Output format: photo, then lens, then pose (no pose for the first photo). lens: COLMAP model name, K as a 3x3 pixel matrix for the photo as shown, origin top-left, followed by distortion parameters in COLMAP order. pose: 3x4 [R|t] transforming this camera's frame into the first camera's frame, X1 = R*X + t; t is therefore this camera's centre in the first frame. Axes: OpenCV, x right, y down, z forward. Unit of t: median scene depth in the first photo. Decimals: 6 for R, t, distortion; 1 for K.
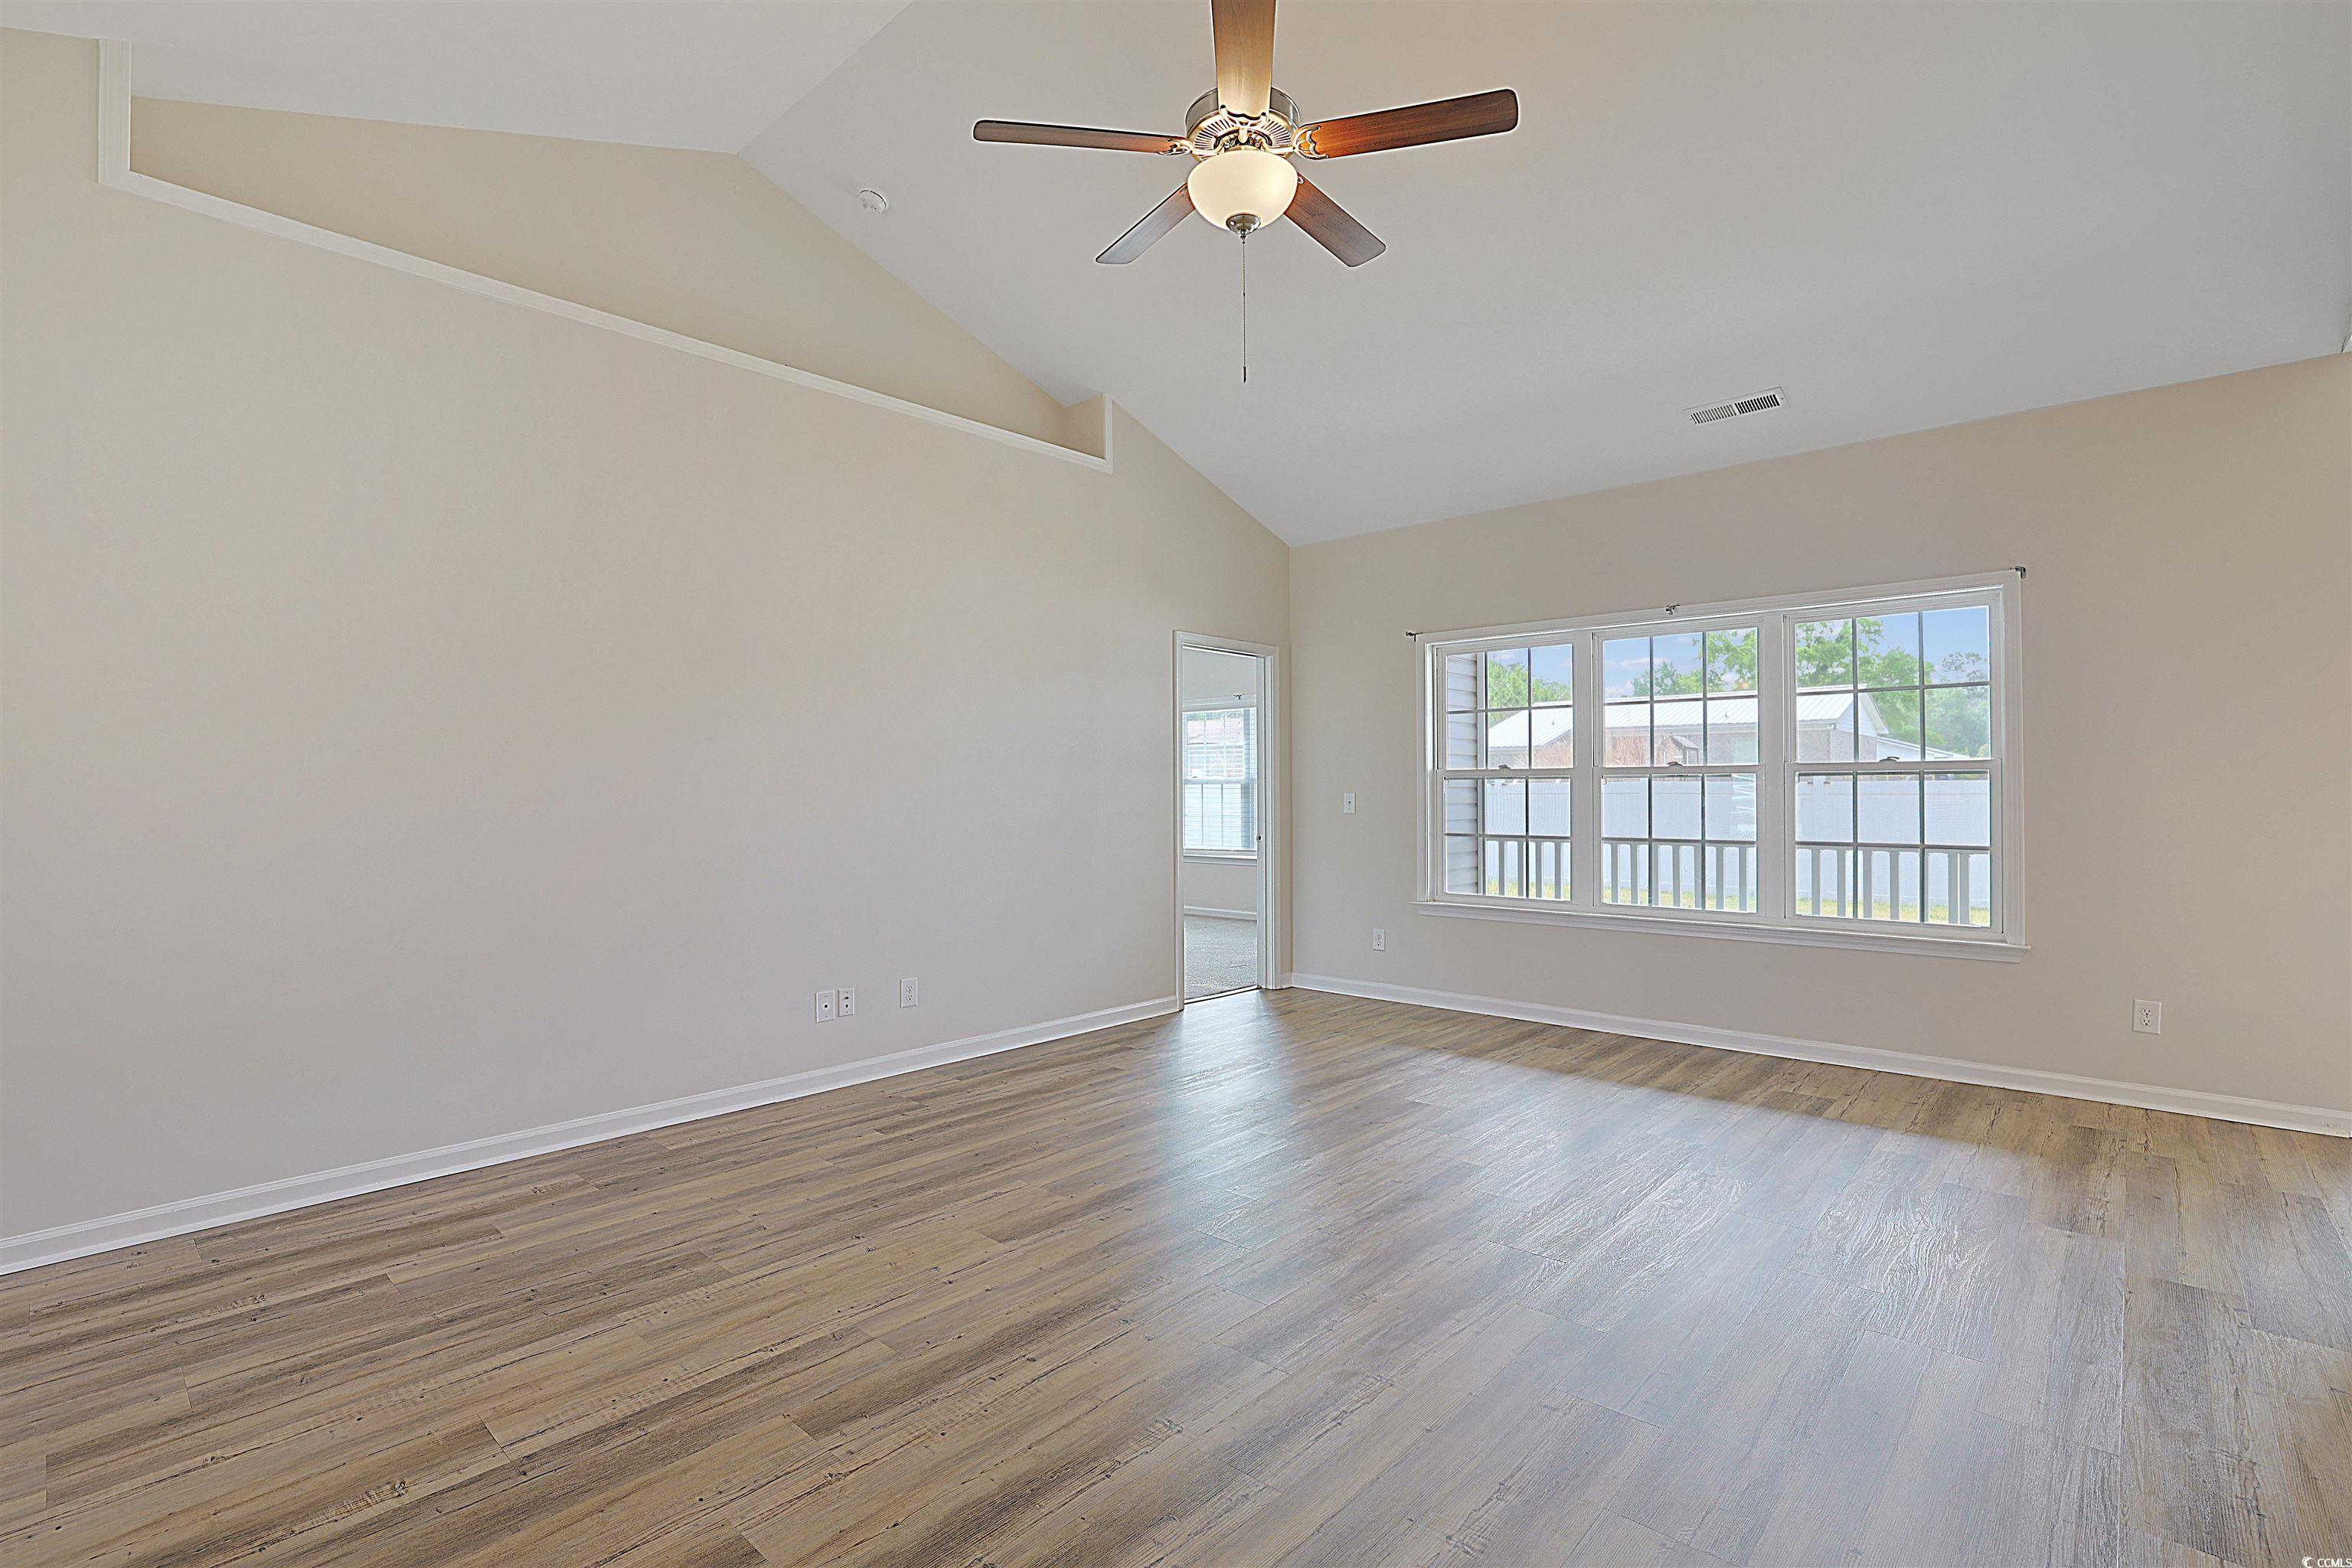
lens RADIAL K [[1087.3, 0, 1176.0], [0, 1087.3, 784.0], [0, 0, 1]] dist [-0.003112, -0.000143]
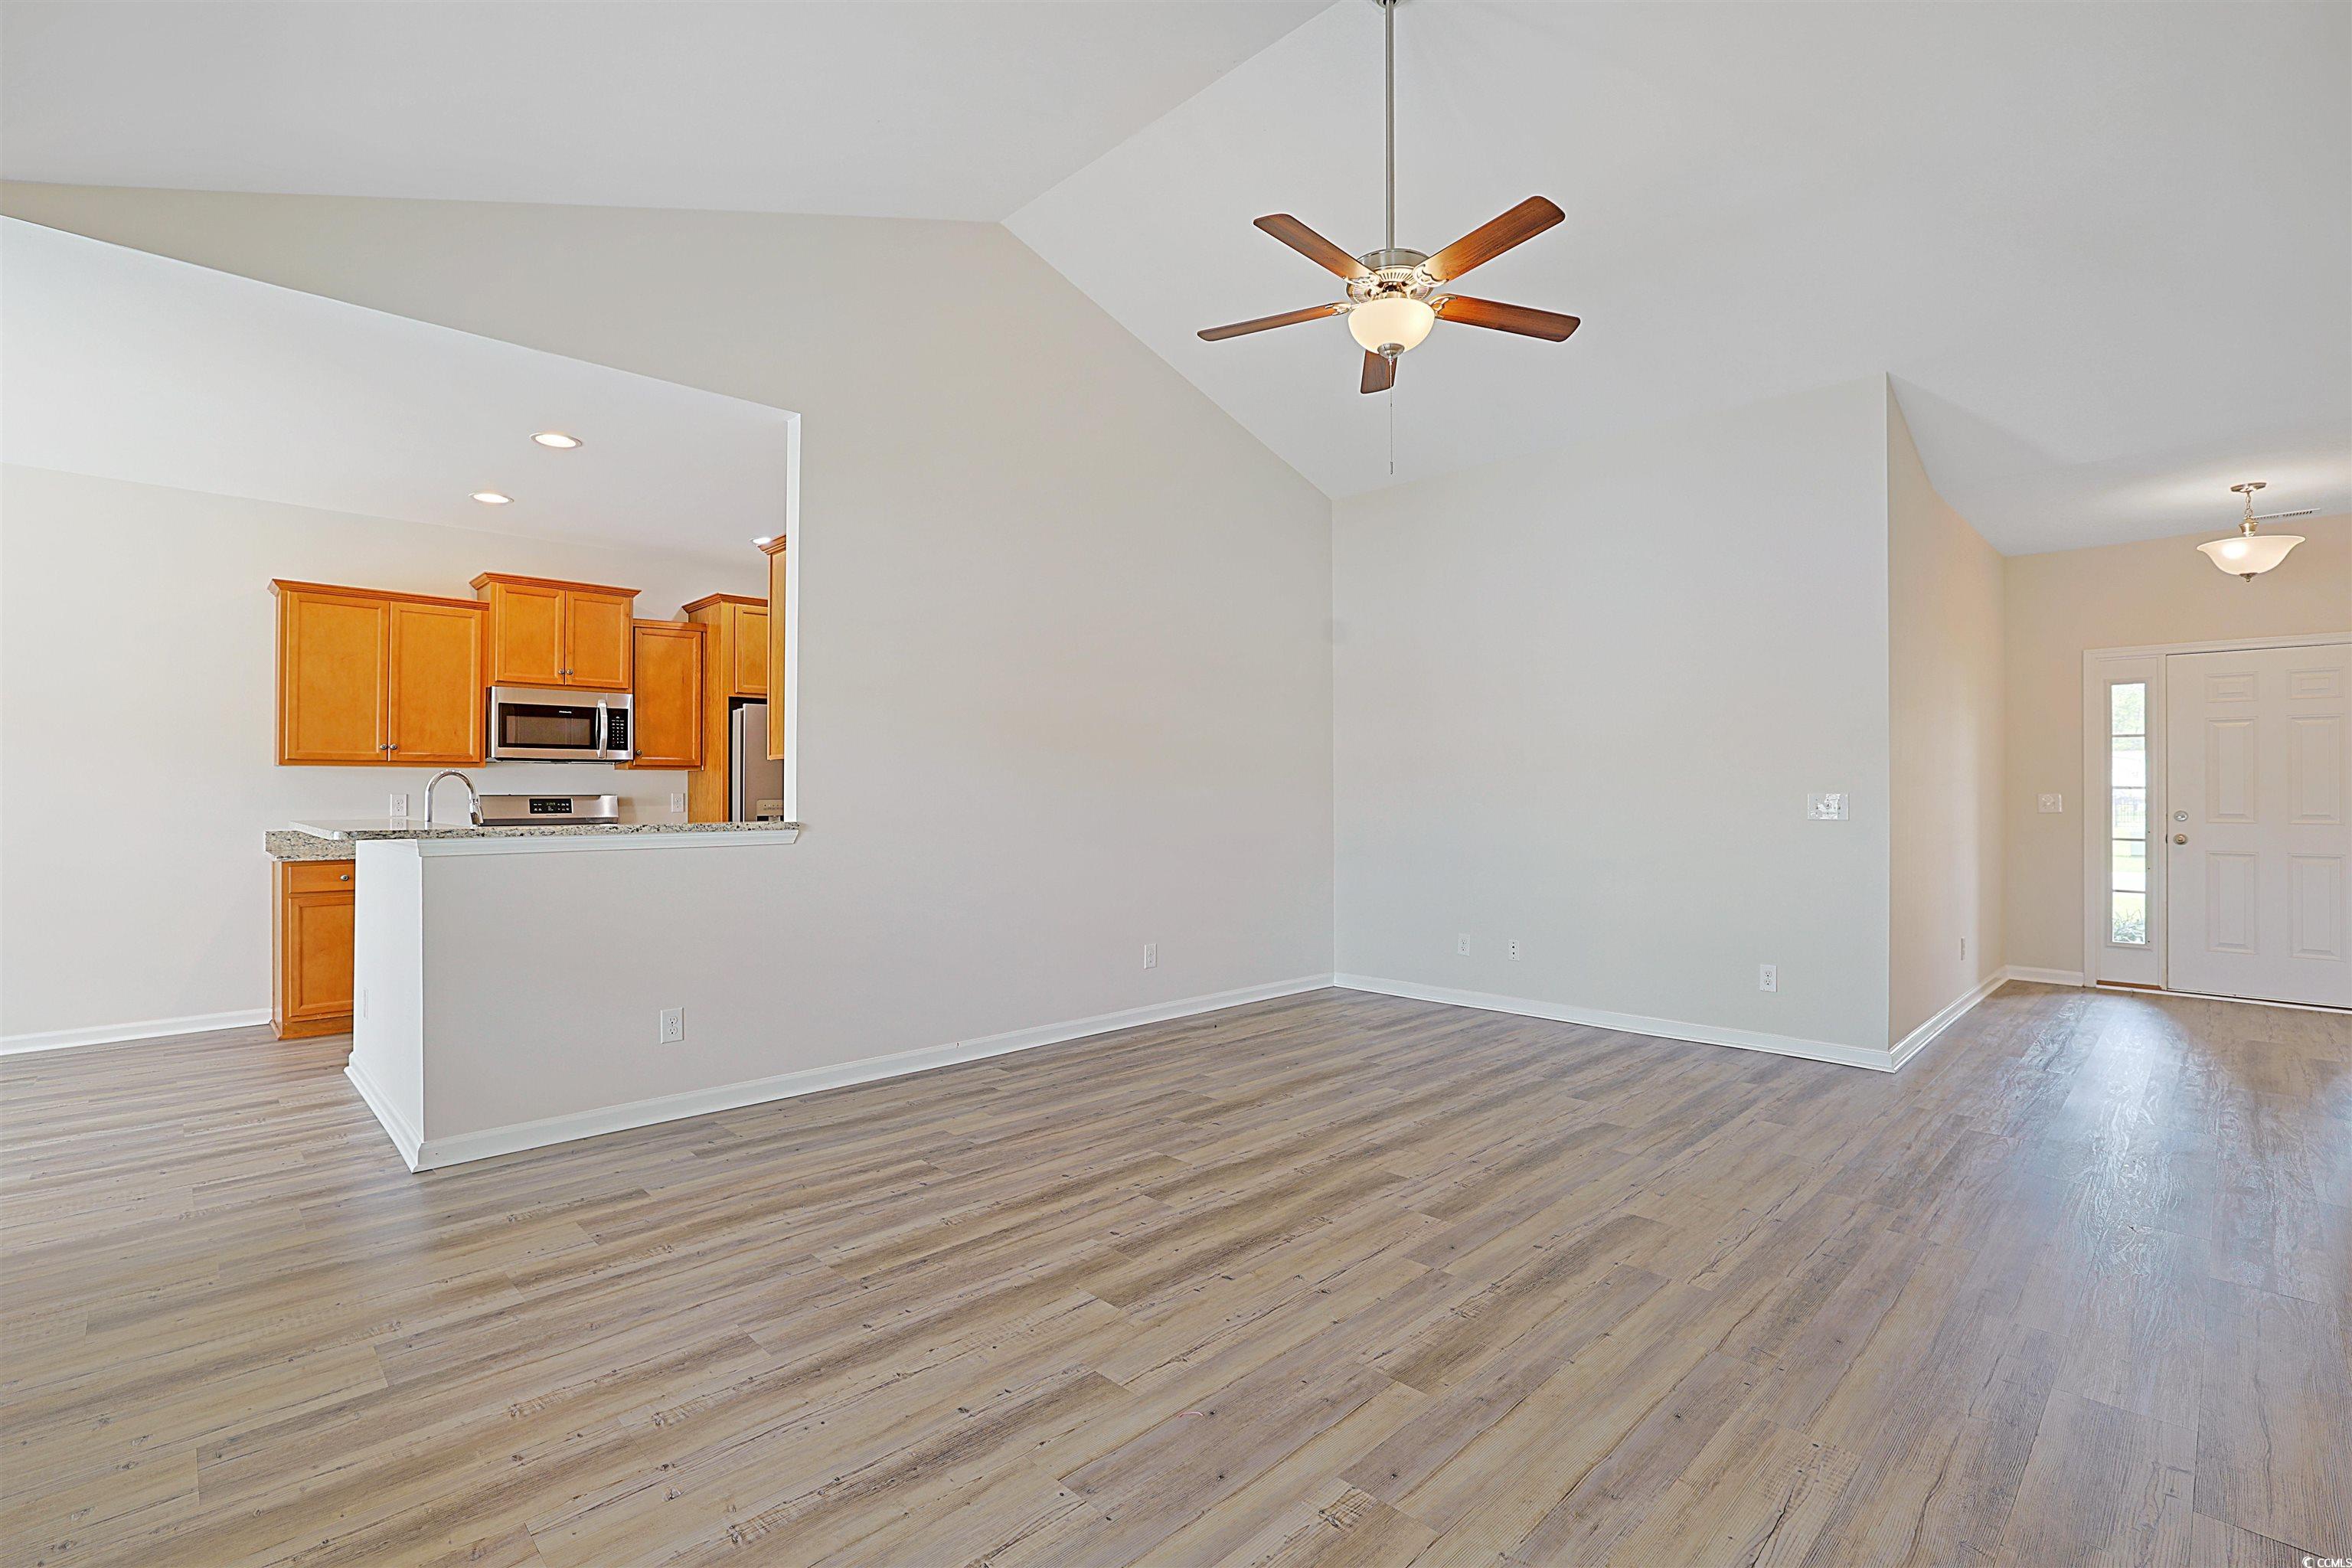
lens RADIAL K [[1071.3, 0, 1182.7], [0, 1071.3, 781.7], [0, 0, 1]] dist [-0.044161, 0.015671]
pose [[-0.998674, 0.004190, 0.051314, 0.146036], [0.003327, 0.999852, -0.016894, 0.008890], [-0.051377, -0.016701, -0.998540, 1.342025]]
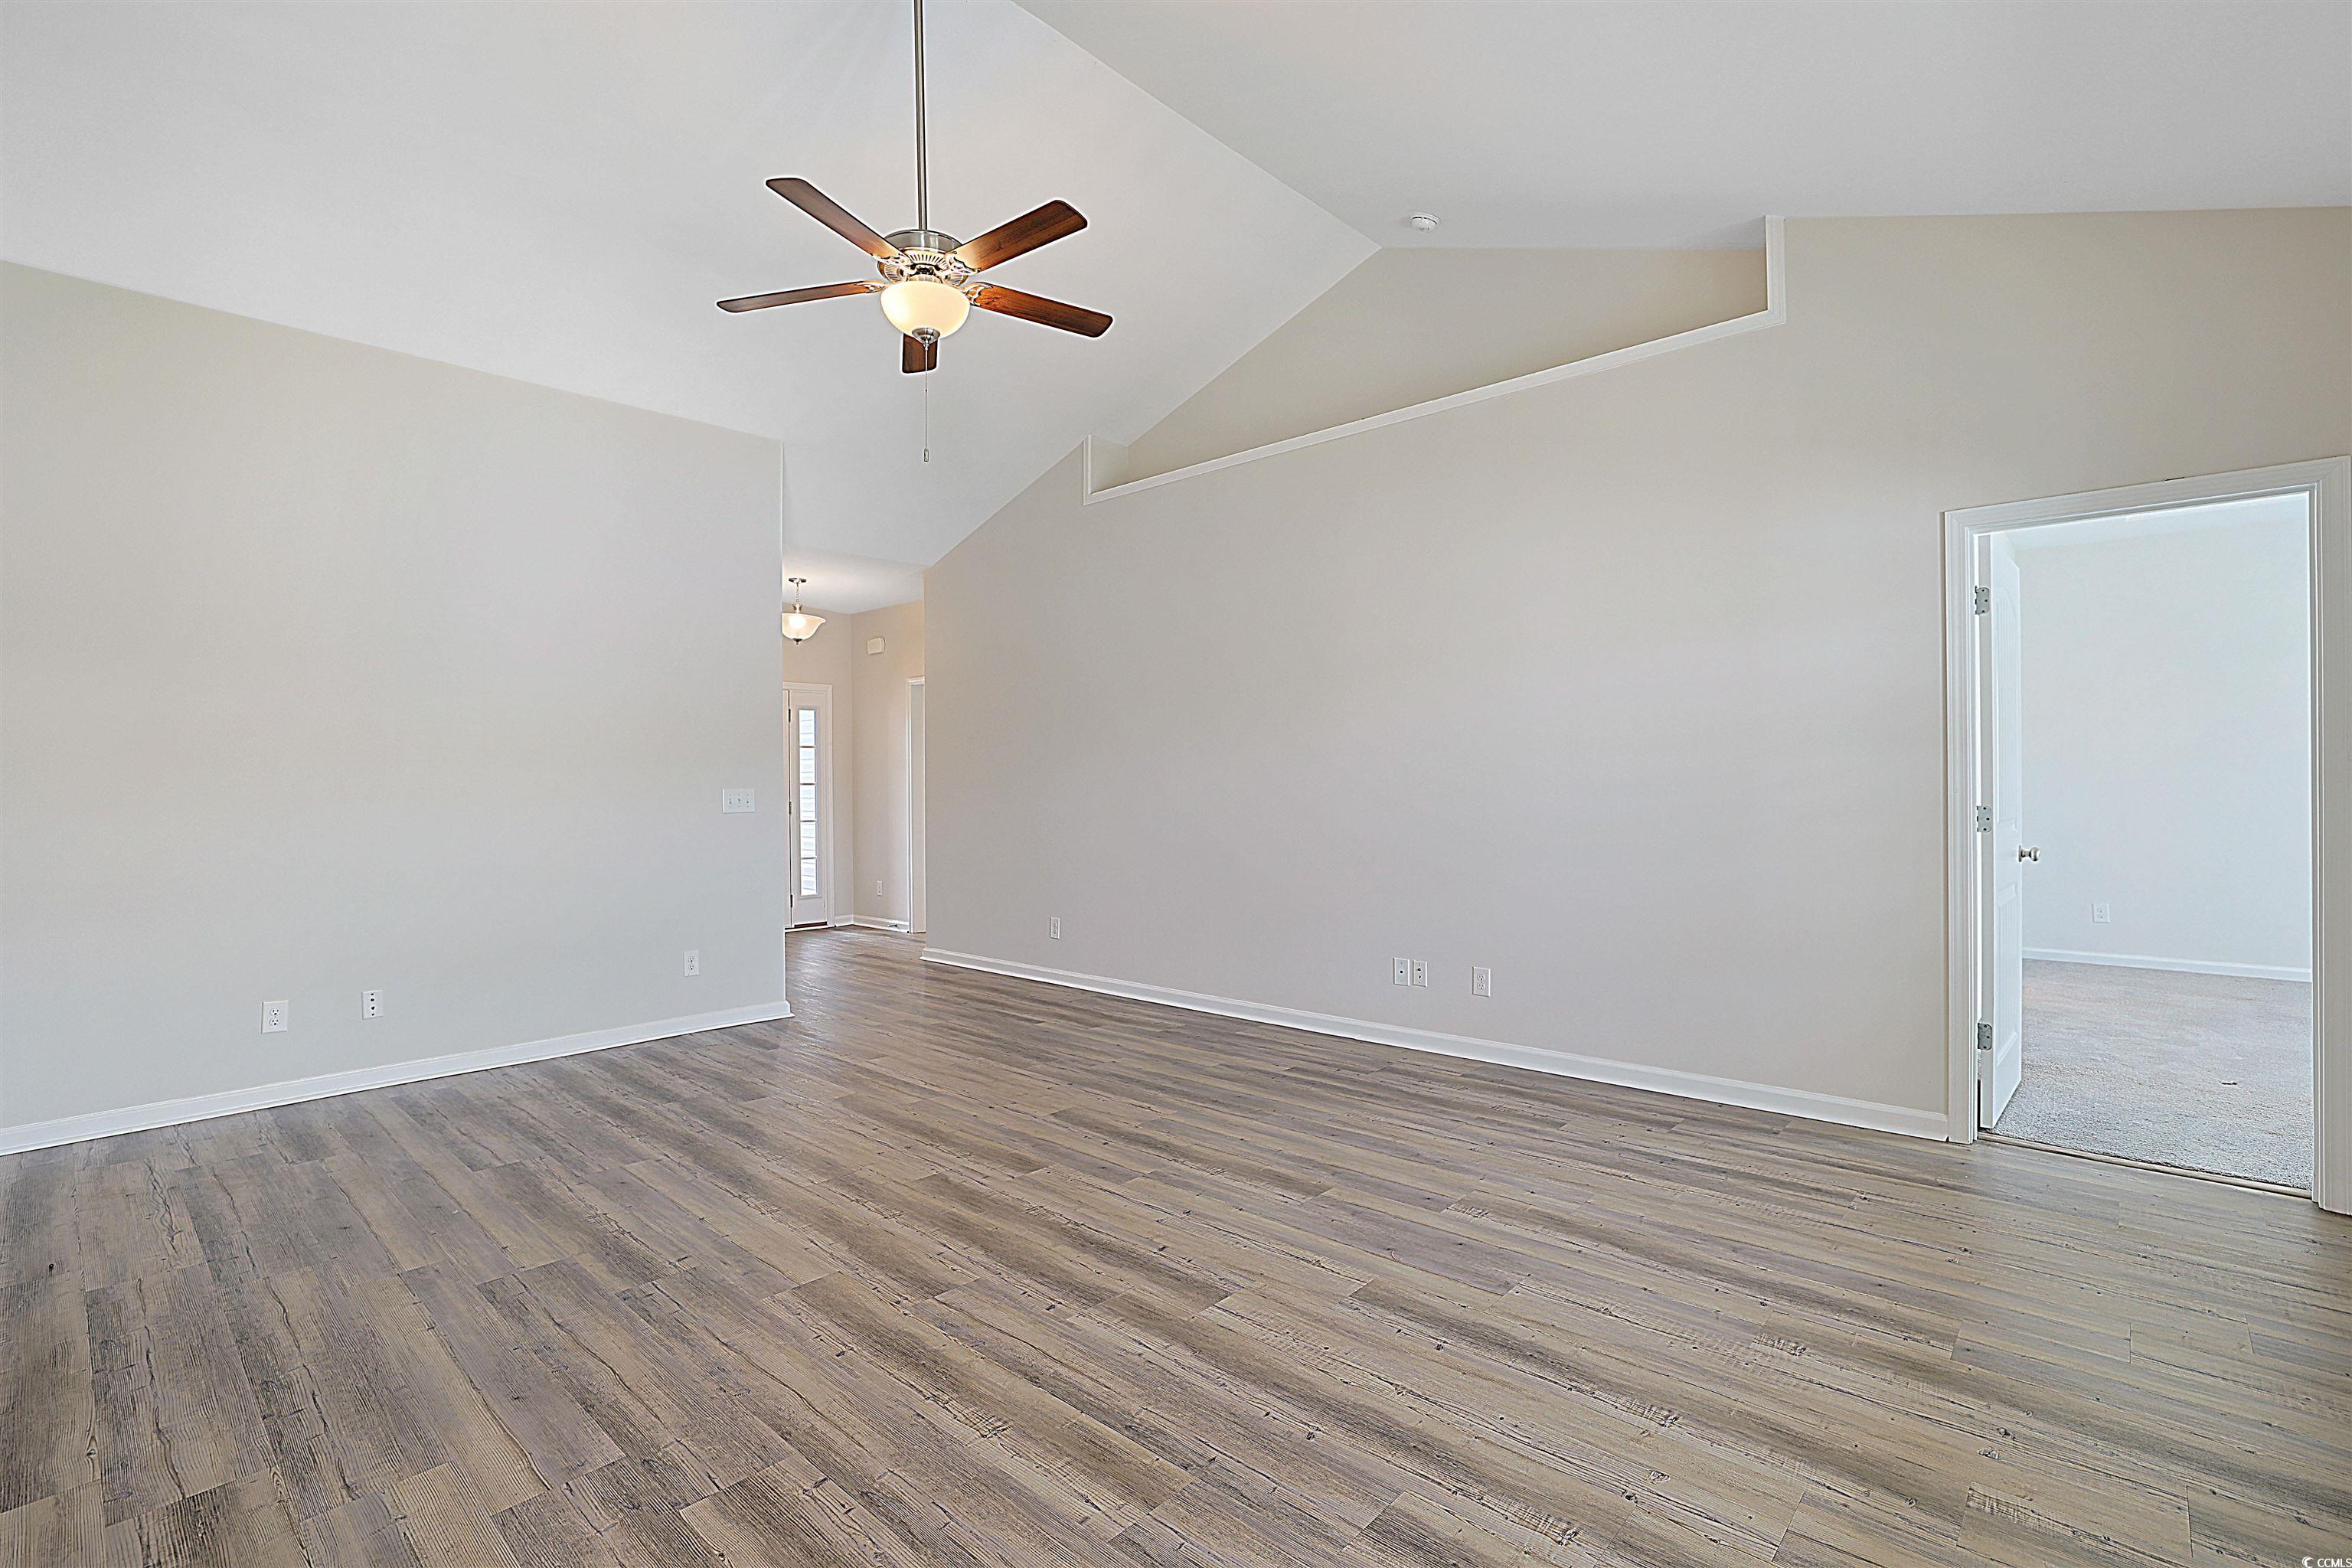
lens RADIAL K [[1071.3, 0, 1182.7], [0, 1071.3, 781.7], [0, 0, 1]] dist [-0.044161, 0.015671]
pose [[0.007214, 0.001985, -0.999972, 0.774730], [0.015811, 0.999873, 0.002099, 0.000450], [0.999849, -0.015826, 0.007181, 0.757811]]
